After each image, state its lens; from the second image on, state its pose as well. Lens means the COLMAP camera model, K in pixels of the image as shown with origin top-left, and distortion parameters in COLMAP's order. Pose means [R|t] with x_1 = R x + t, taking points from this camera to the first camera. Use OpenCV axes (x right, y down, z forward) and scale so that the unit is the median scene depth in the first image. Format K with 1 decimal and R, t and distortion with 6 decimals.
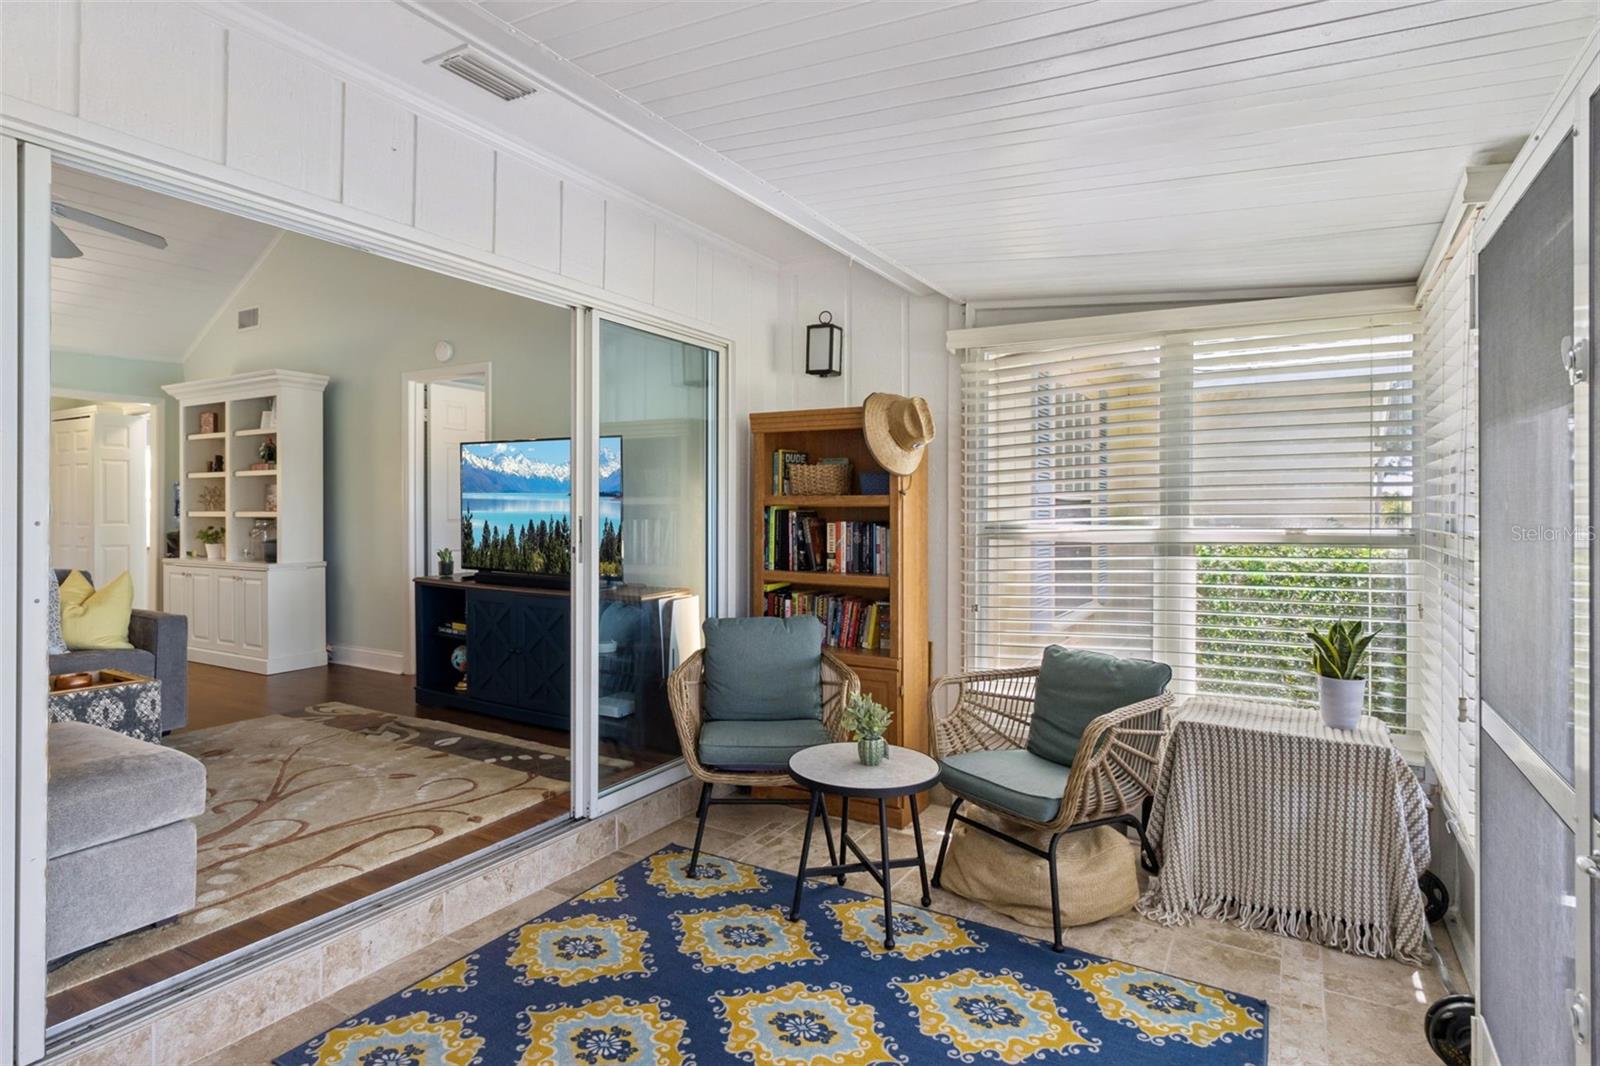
lens RADIAL K [[855.1, 0, 781.1], [0, 855.1, 503.3], [0, 0, 1]] dist [0.000182, -0.000325]
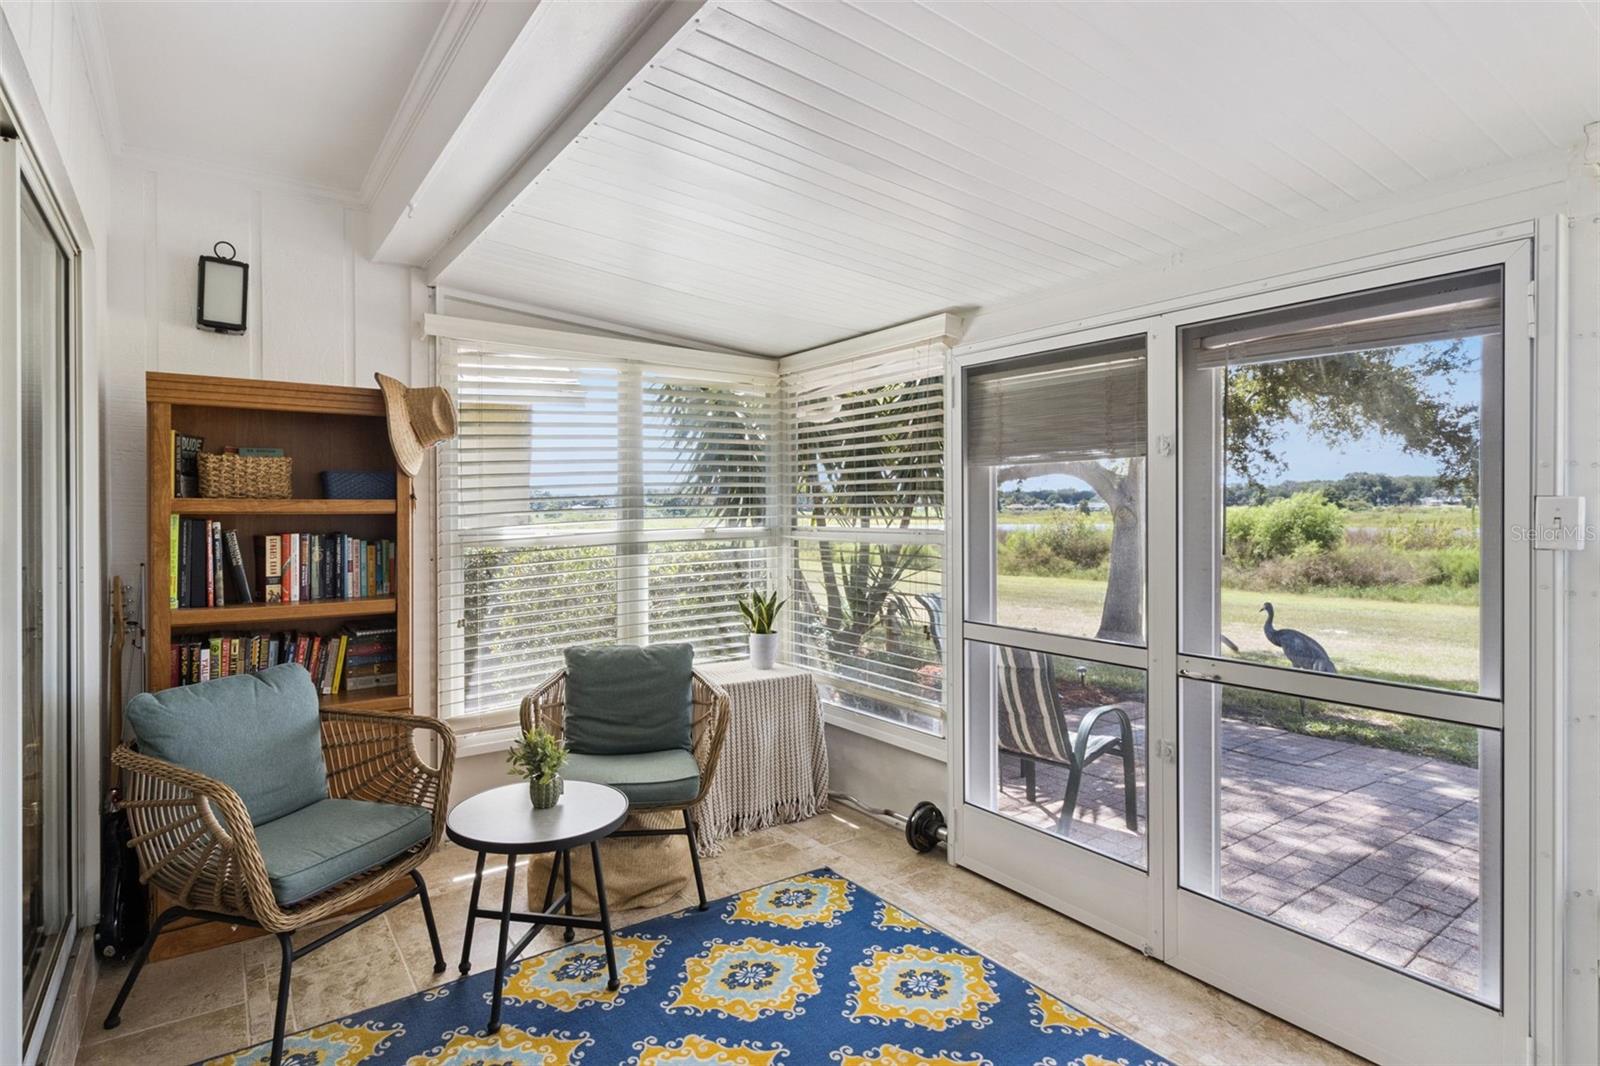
lens RADIAL K [[814.4, 0, 753.2], [0, 814.4, 514.6], [0, 0, 1]] dist [-0.000587, -0.000599]
pose [[0.420398, -0.007833, 0.907306, -0.430192], [0.000175, 0.999963, 0.008552, -0.001680], [-0.907340, -0.003436, 0.420384, 0.348002]]
